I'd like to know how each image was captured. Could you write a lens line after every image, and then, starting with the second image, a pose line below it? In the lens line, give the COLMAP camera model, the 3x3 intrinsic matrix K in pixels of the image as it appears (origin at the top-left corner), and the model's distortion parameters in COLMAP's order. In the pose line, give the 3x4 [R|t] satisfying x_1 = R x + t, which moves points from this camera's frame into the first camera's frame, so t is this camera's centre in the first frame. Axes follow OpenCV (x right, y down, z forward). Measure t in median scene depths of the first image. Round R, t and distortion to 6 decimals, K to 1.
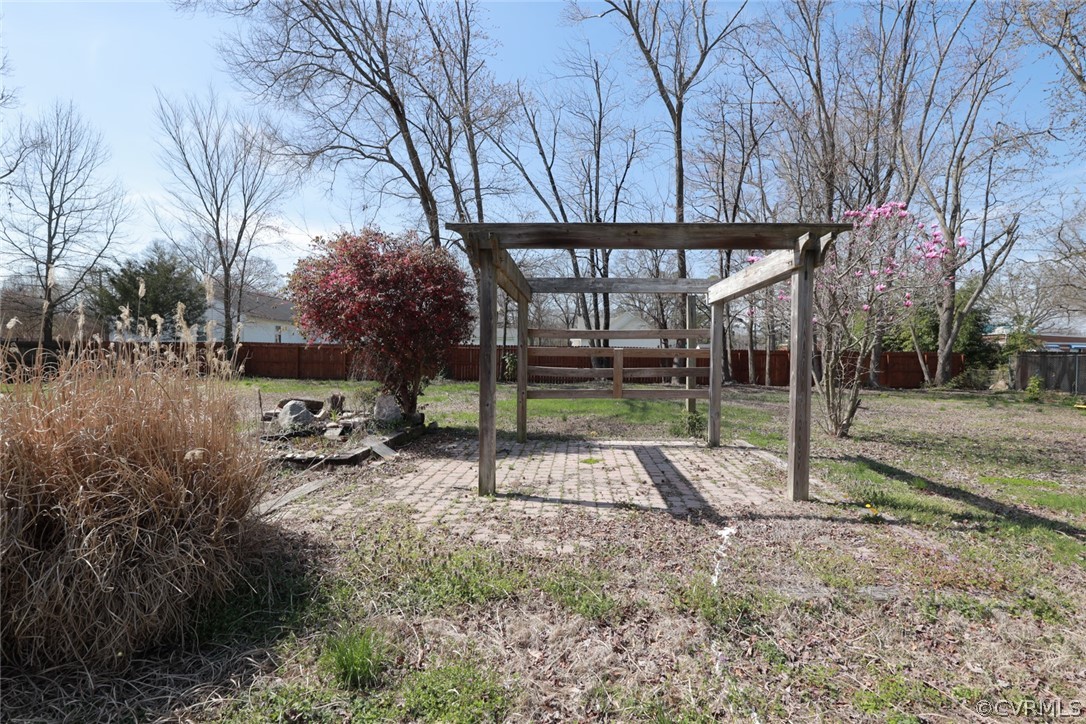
lens RADIAL K [[500.3, 0, 544.1], [0, 500.3, 364.4], [0, 0, 1]] dist [-0.033071, 0.007833]
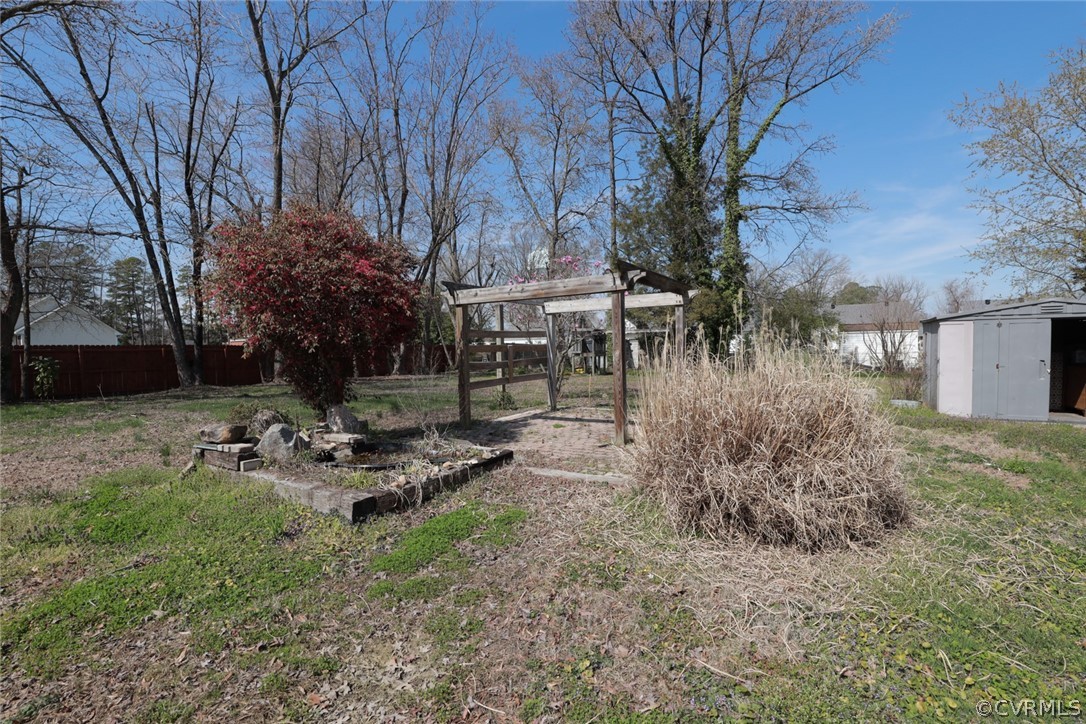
lens RADIAL K [[500.3, 0, 544.1], [0, 500.3, 364.4], [0, 0, 1]] dist [-0.033071, 0.007833]
pose [[0.472551, -0.052534, 0.879736, -0.356158], [0.043017, 0.998407, 0.036514, -0.009320], [-0.880253, 0.020589, 0.474058, 0.113668]]
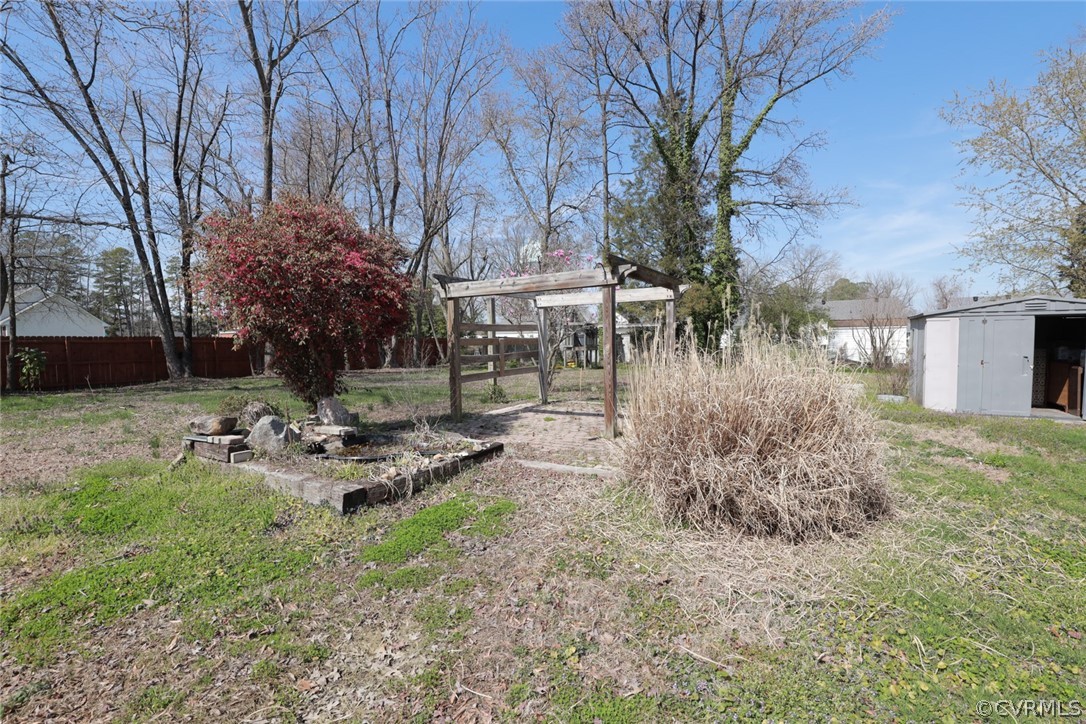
lens RADIAL K [[500.3, 0, 544.1], [0, 500.3, 364.4], [0, 0, 1]] dist [-0.033071, 0.007833]
pose [[0.459558, -0.061130, 0.886042, -0.357413], [0.037450, 0.998075, 0.049435, -0.009096], [-0.887358, 0.010464, 0.460962, 0.111644]]
